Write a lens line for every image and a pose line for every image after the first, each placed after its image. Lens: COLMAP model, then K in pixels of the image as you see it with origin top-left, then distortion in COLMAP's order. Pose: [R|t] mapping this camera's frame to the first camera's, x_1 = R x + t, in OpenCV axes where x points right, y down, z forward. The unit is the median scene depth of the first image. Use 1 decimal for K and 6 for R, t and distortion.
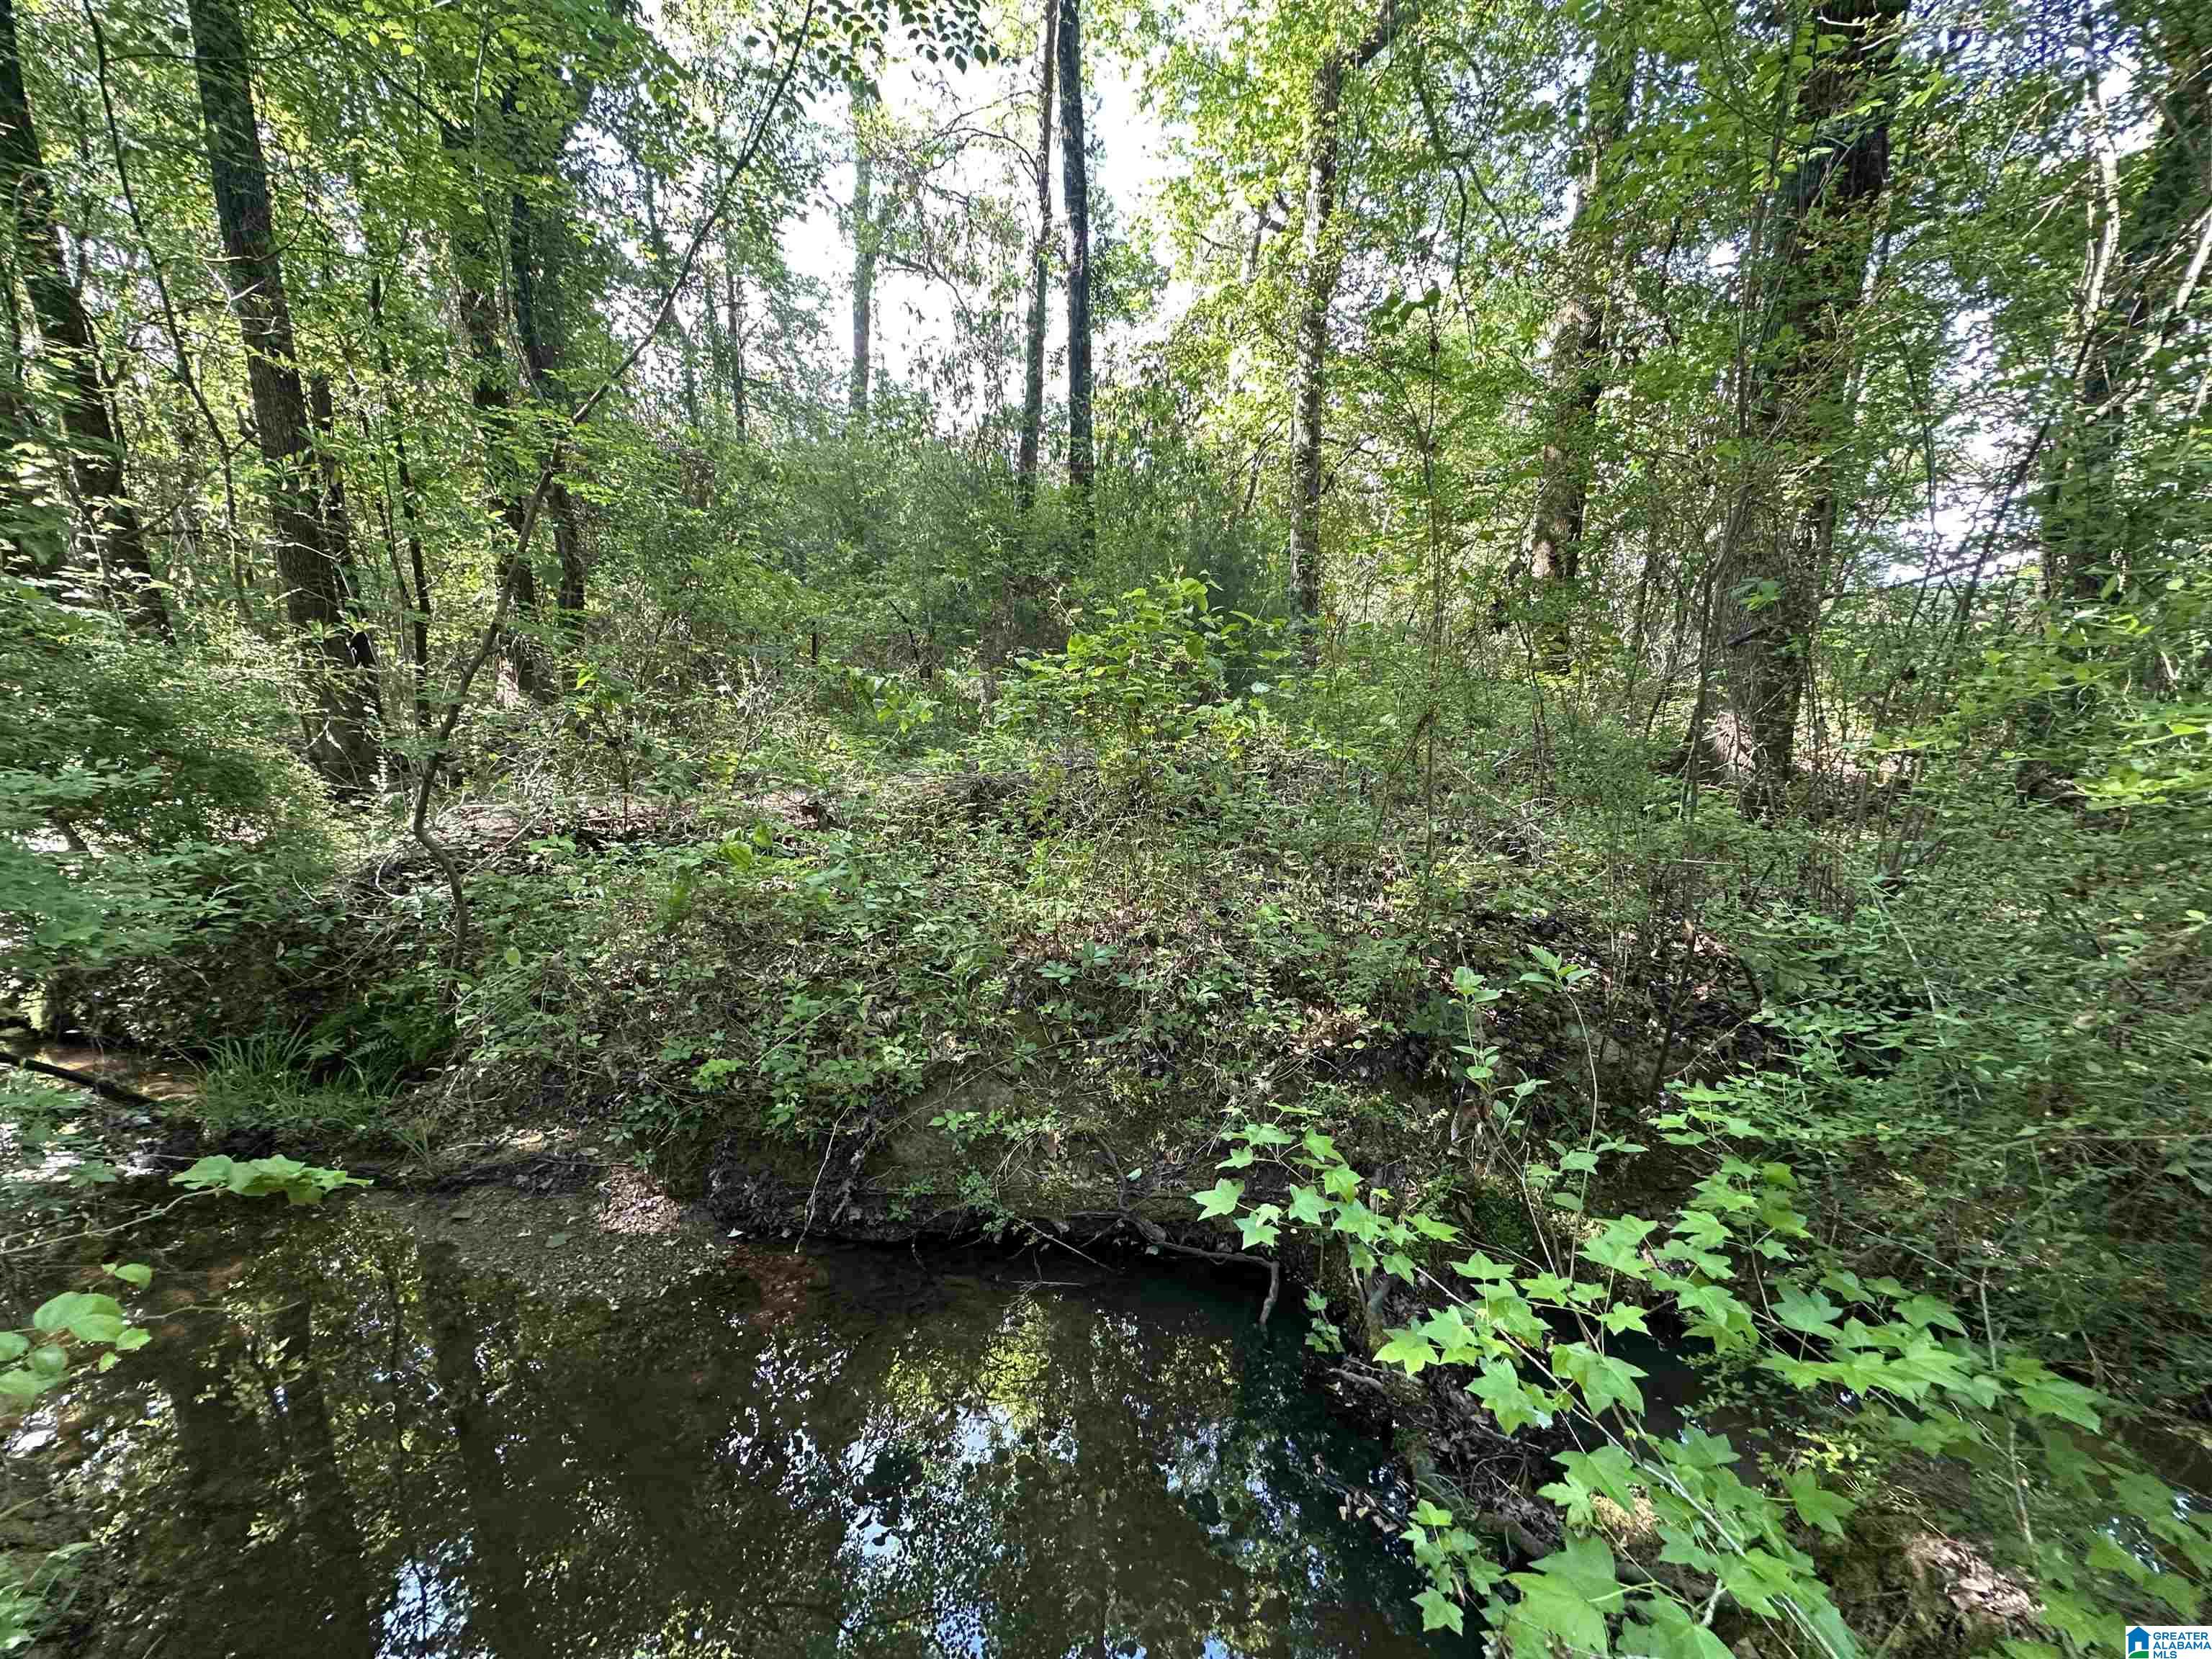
lens RADIAL K [[876.0, 0, 1106.4], [0, 876.0, 832.9], [0, 0, 1]] dist [-0.005500, 0.001021]
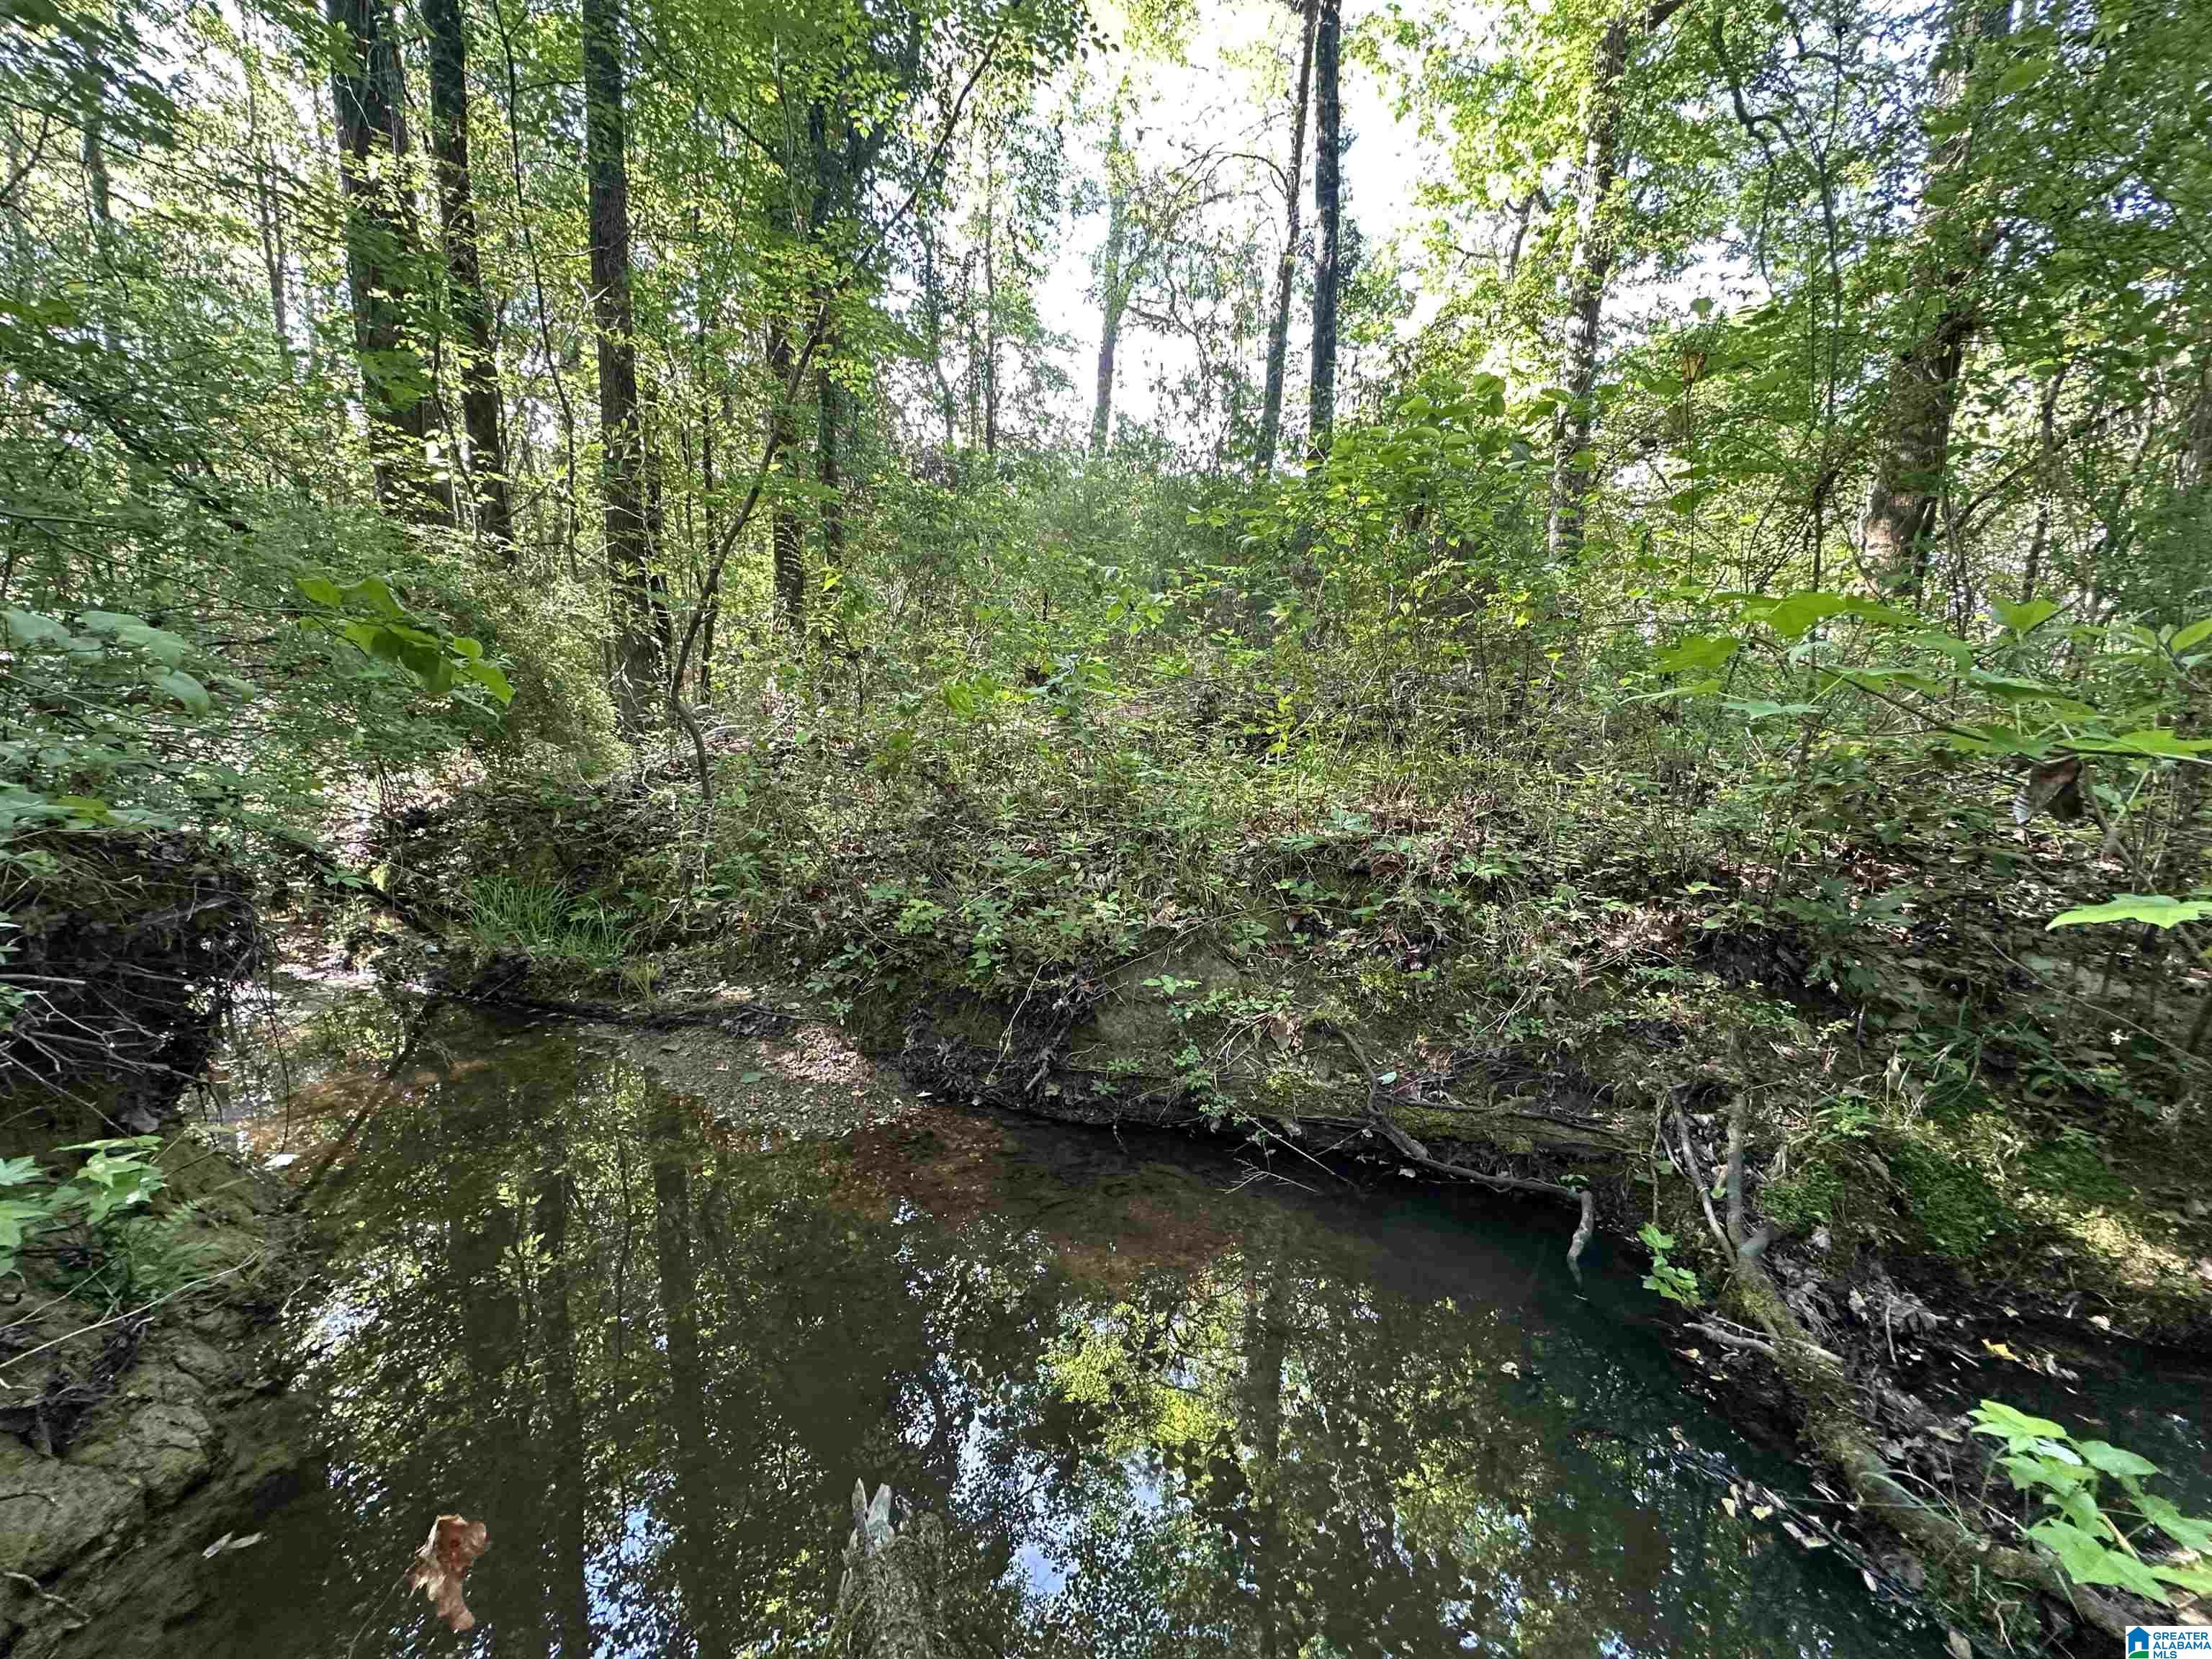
lens RADIAL K [[876.0, 0, 1106.4], [0, 876.0, 832.9], [0, 0, 1]] dist [-0.005500, 0.001021]
pose [[0.970898, 0.048375, -0.234556, -0.020863], [-0.063843, 0.996226, -0.058805, 0.117697], [0.230826, 0.072069, 0.970322, 0.072820]]
